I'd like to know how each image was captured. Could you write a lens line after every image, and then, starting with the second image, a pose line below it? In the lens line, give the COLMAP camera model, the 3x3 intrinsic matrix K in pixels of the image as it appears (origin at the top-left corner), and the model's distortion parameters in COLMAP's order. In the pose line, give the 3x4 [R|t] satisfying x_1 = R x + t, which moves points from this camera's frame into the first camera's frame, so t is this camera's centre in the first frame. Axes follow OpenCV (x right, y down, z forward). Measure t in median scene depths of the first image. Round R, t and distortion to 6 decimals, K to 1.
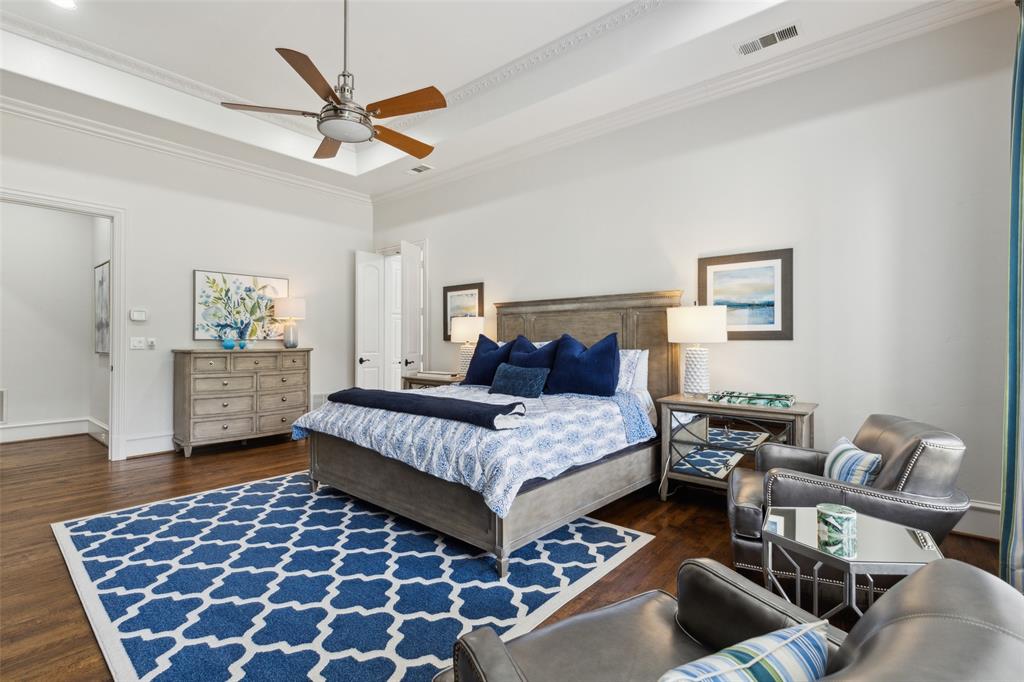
lens RADIAL K [[467.8, 0, 507.2], [0, 467.8, 346.9], [0, 0, 1]] dist [0.004222, -0.000385]
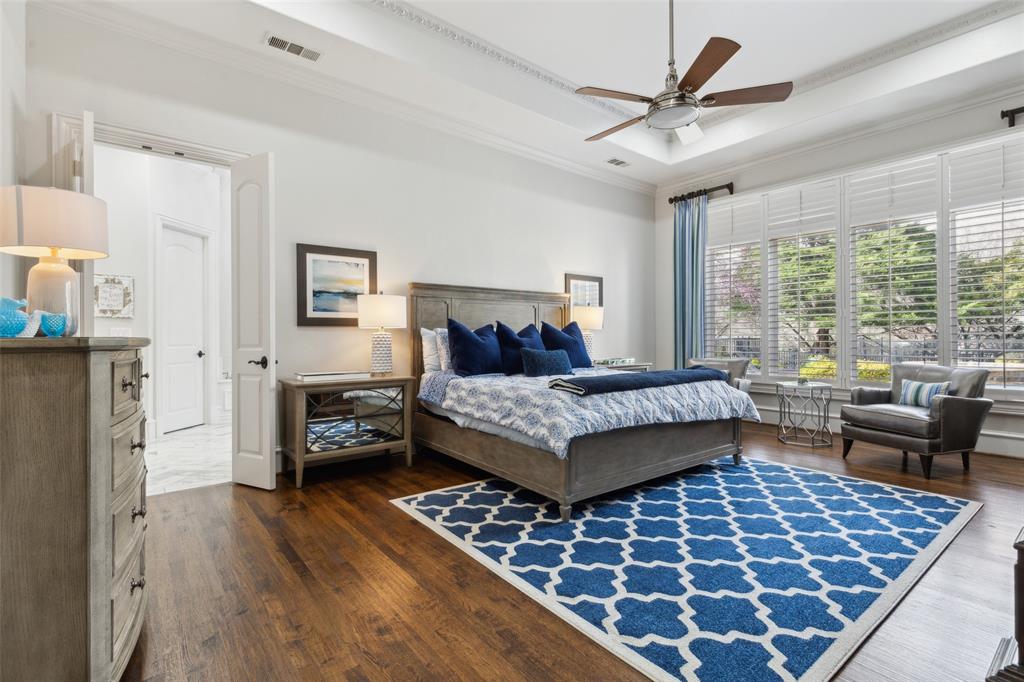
lens RADIAL K [[467.8, 0, 505.7], [0, 467.8, 332.5], [0, 0, 1]] dist [0.004222, -0.000385]
pose [[0.201130, -0.004054, 0.979556, -1.151819], [0.009243, 0.999955, 0.002240, -0.001987], [-0.979521, 0.008604, 0.201158, 0.917168]]
